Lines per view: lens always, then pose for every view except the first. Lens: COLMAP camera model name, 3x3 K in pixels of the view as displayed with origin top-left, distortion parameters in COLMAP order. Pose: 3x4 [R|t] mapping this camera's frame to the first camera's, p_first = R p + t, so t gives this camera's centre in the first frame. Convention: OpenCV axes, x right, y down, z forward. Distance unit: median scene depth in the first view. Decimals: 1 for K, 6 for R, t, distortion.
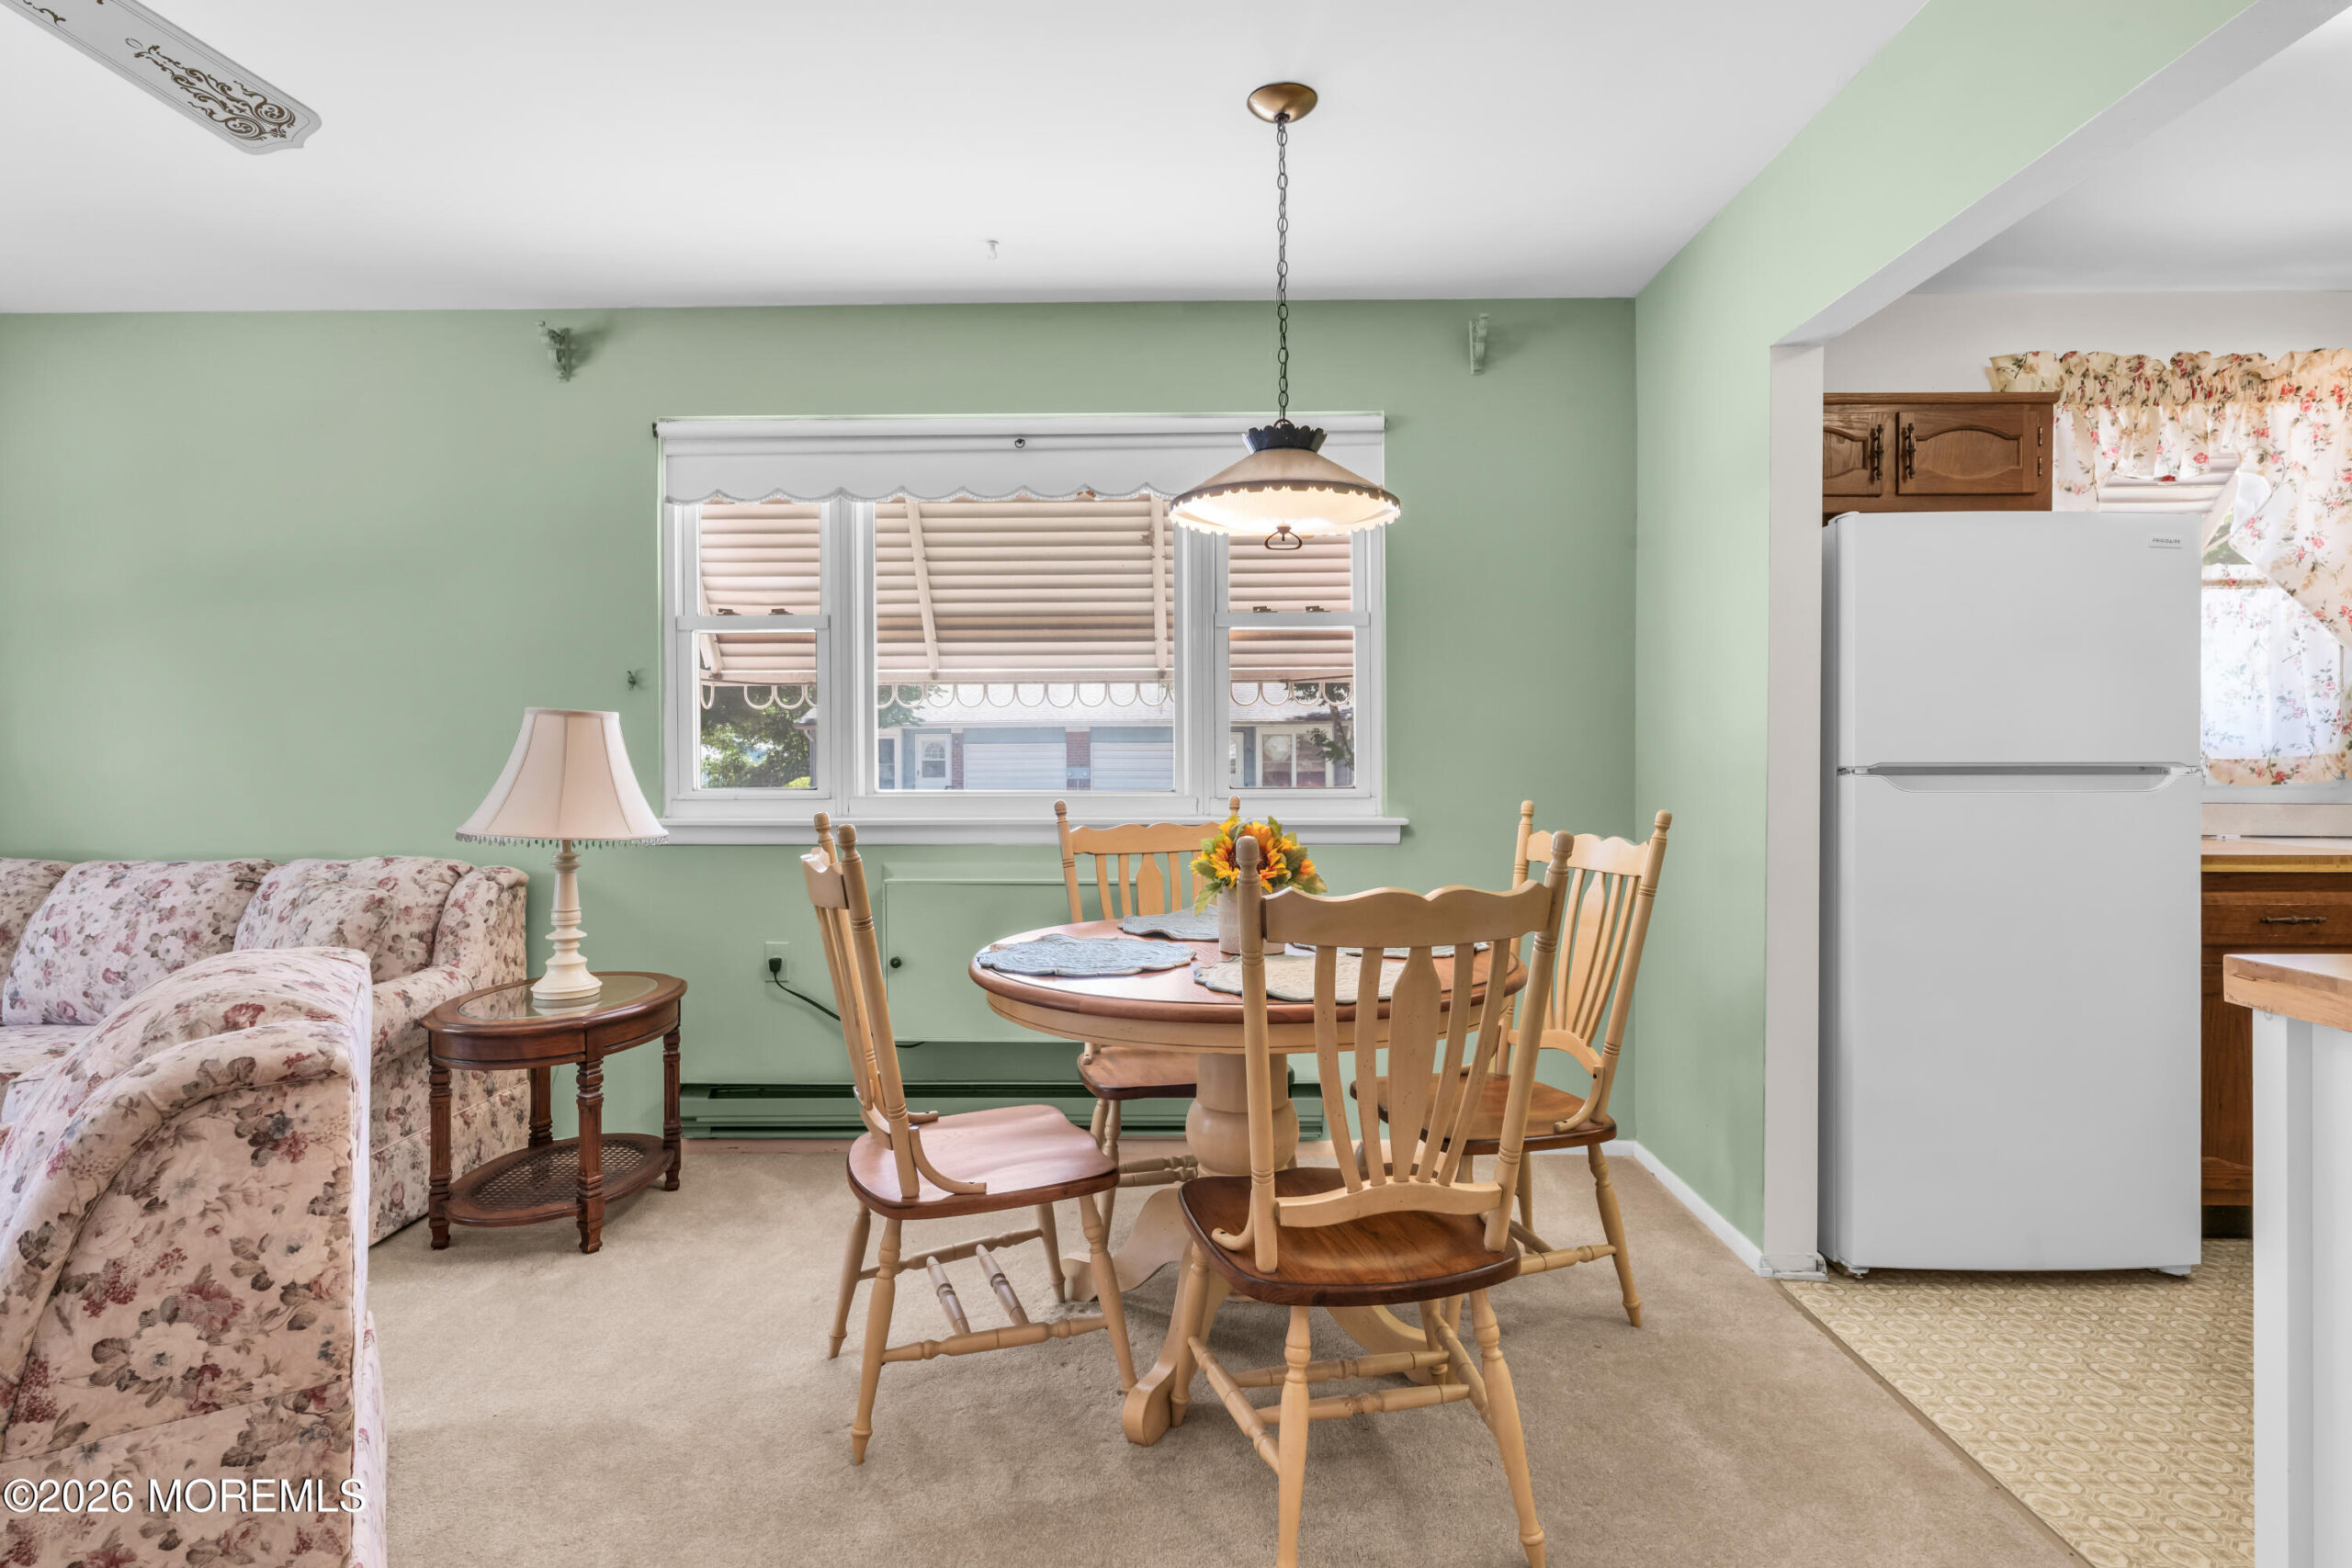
lens RADIAL K [[1103.8, 0, 1188.2], [0, 1103.8, 766.8], [0, 0, 1]] dist [-0.000504, -0.000291]
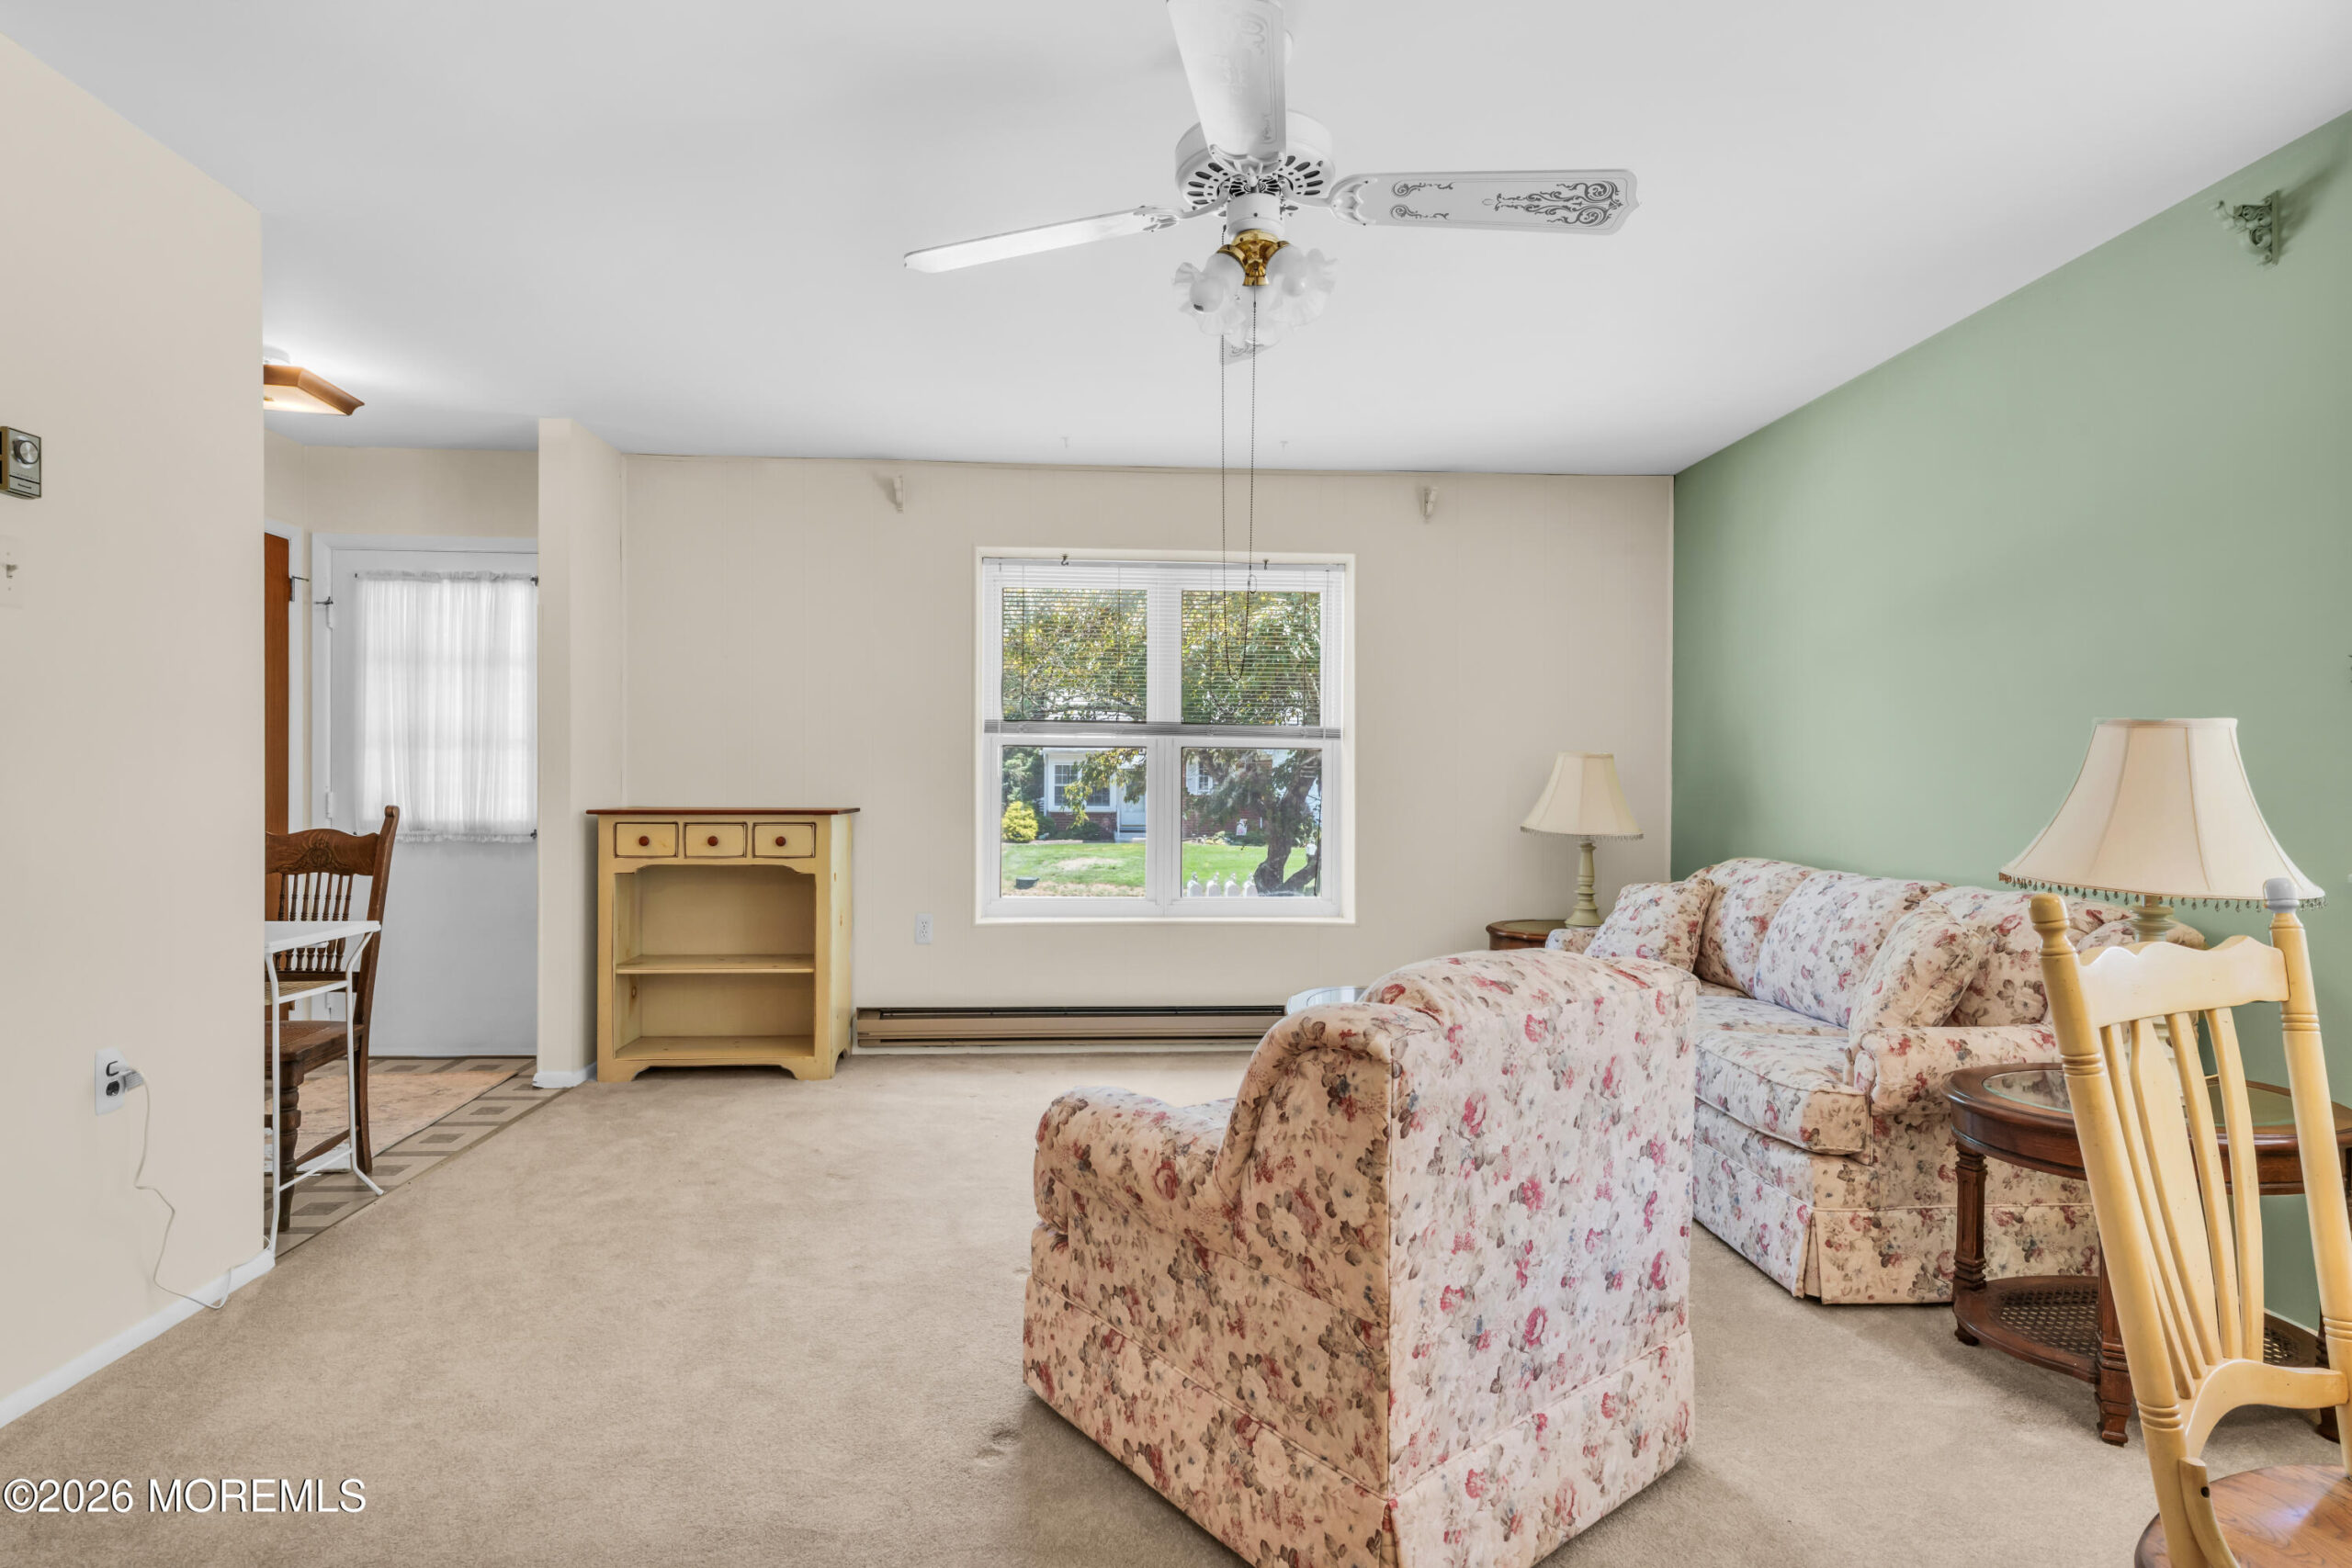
lens RADIAL K [[1179.1, 0, 1184.6], [0, 1179.1, 784.6], [0, 0, 1]] dist [-0.005088, -0.001038]
pose [[0.112915, 0.010269, -0.993552, 0.165319], [-0.014132, 0.999862, 0.008728, -0.004381], [0.993504, 0.013056, 0.113045, 0.264583]]
